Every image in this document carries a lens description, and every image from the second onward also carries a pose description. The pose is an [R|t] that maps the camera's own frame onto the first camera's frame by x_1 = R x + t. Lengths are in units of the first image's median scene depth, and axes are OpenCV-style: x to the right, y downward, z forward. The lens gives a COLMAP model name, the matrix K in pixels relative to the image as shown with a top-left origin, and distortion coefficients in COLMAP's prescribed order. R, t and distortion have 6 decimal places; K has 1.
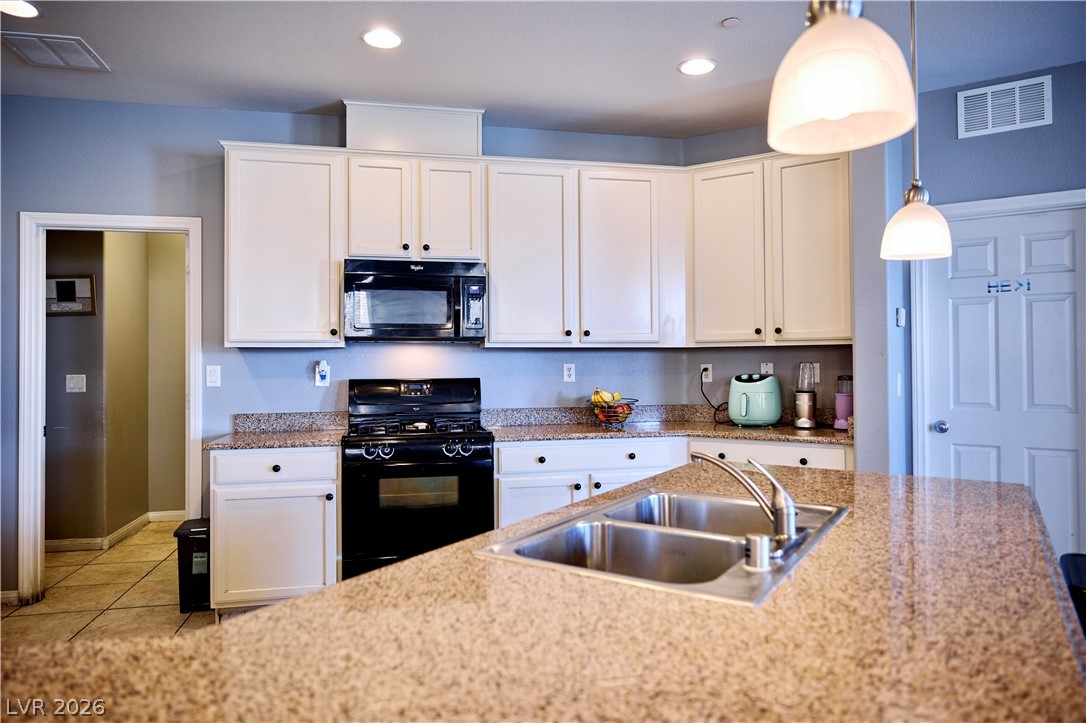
lens RADIAL K [[651.4, 0, 543.0], [0, 651.4, 361.5], [0, 0, 1]] dist [-0.000167, 0.000389]
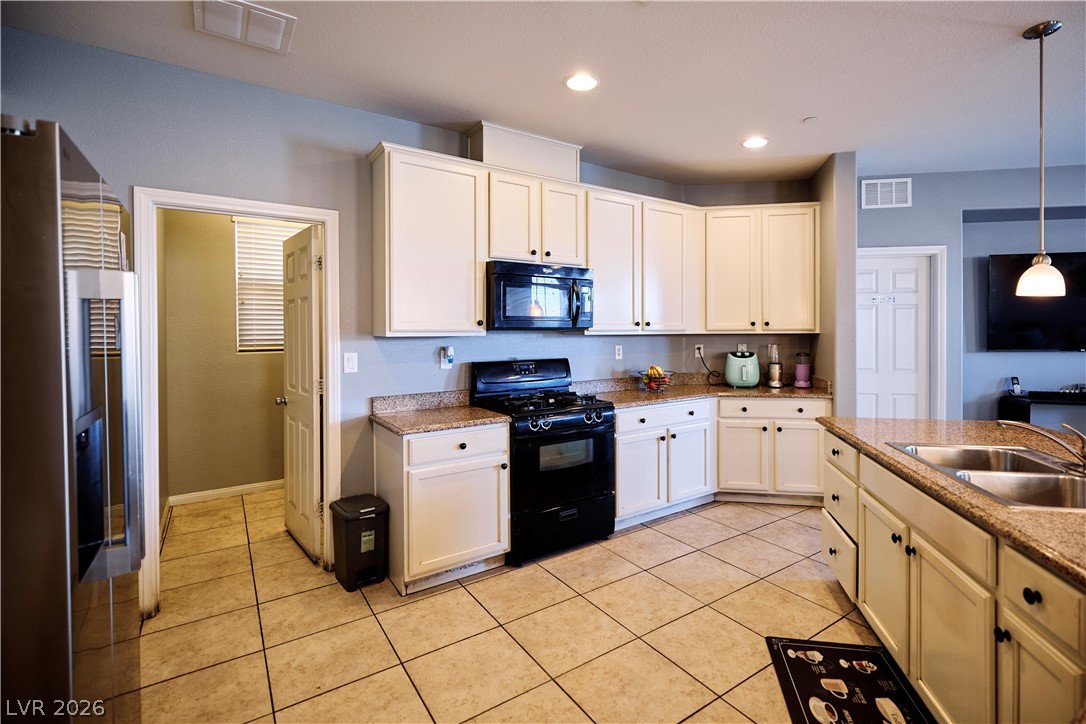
lens RADIAL K [[488.6, 0, 544.7], [0, 488.6, 336.4], [0, 0, 1]] dist [0.001296, 0.000221]
pose [[0.921501, -0.004596, 0.388348, -0.541090], [-0.001389, 0.999885, 0.015130, -0.033608], [-0.388372, -0.014481, 0.921389, 0.154439]]
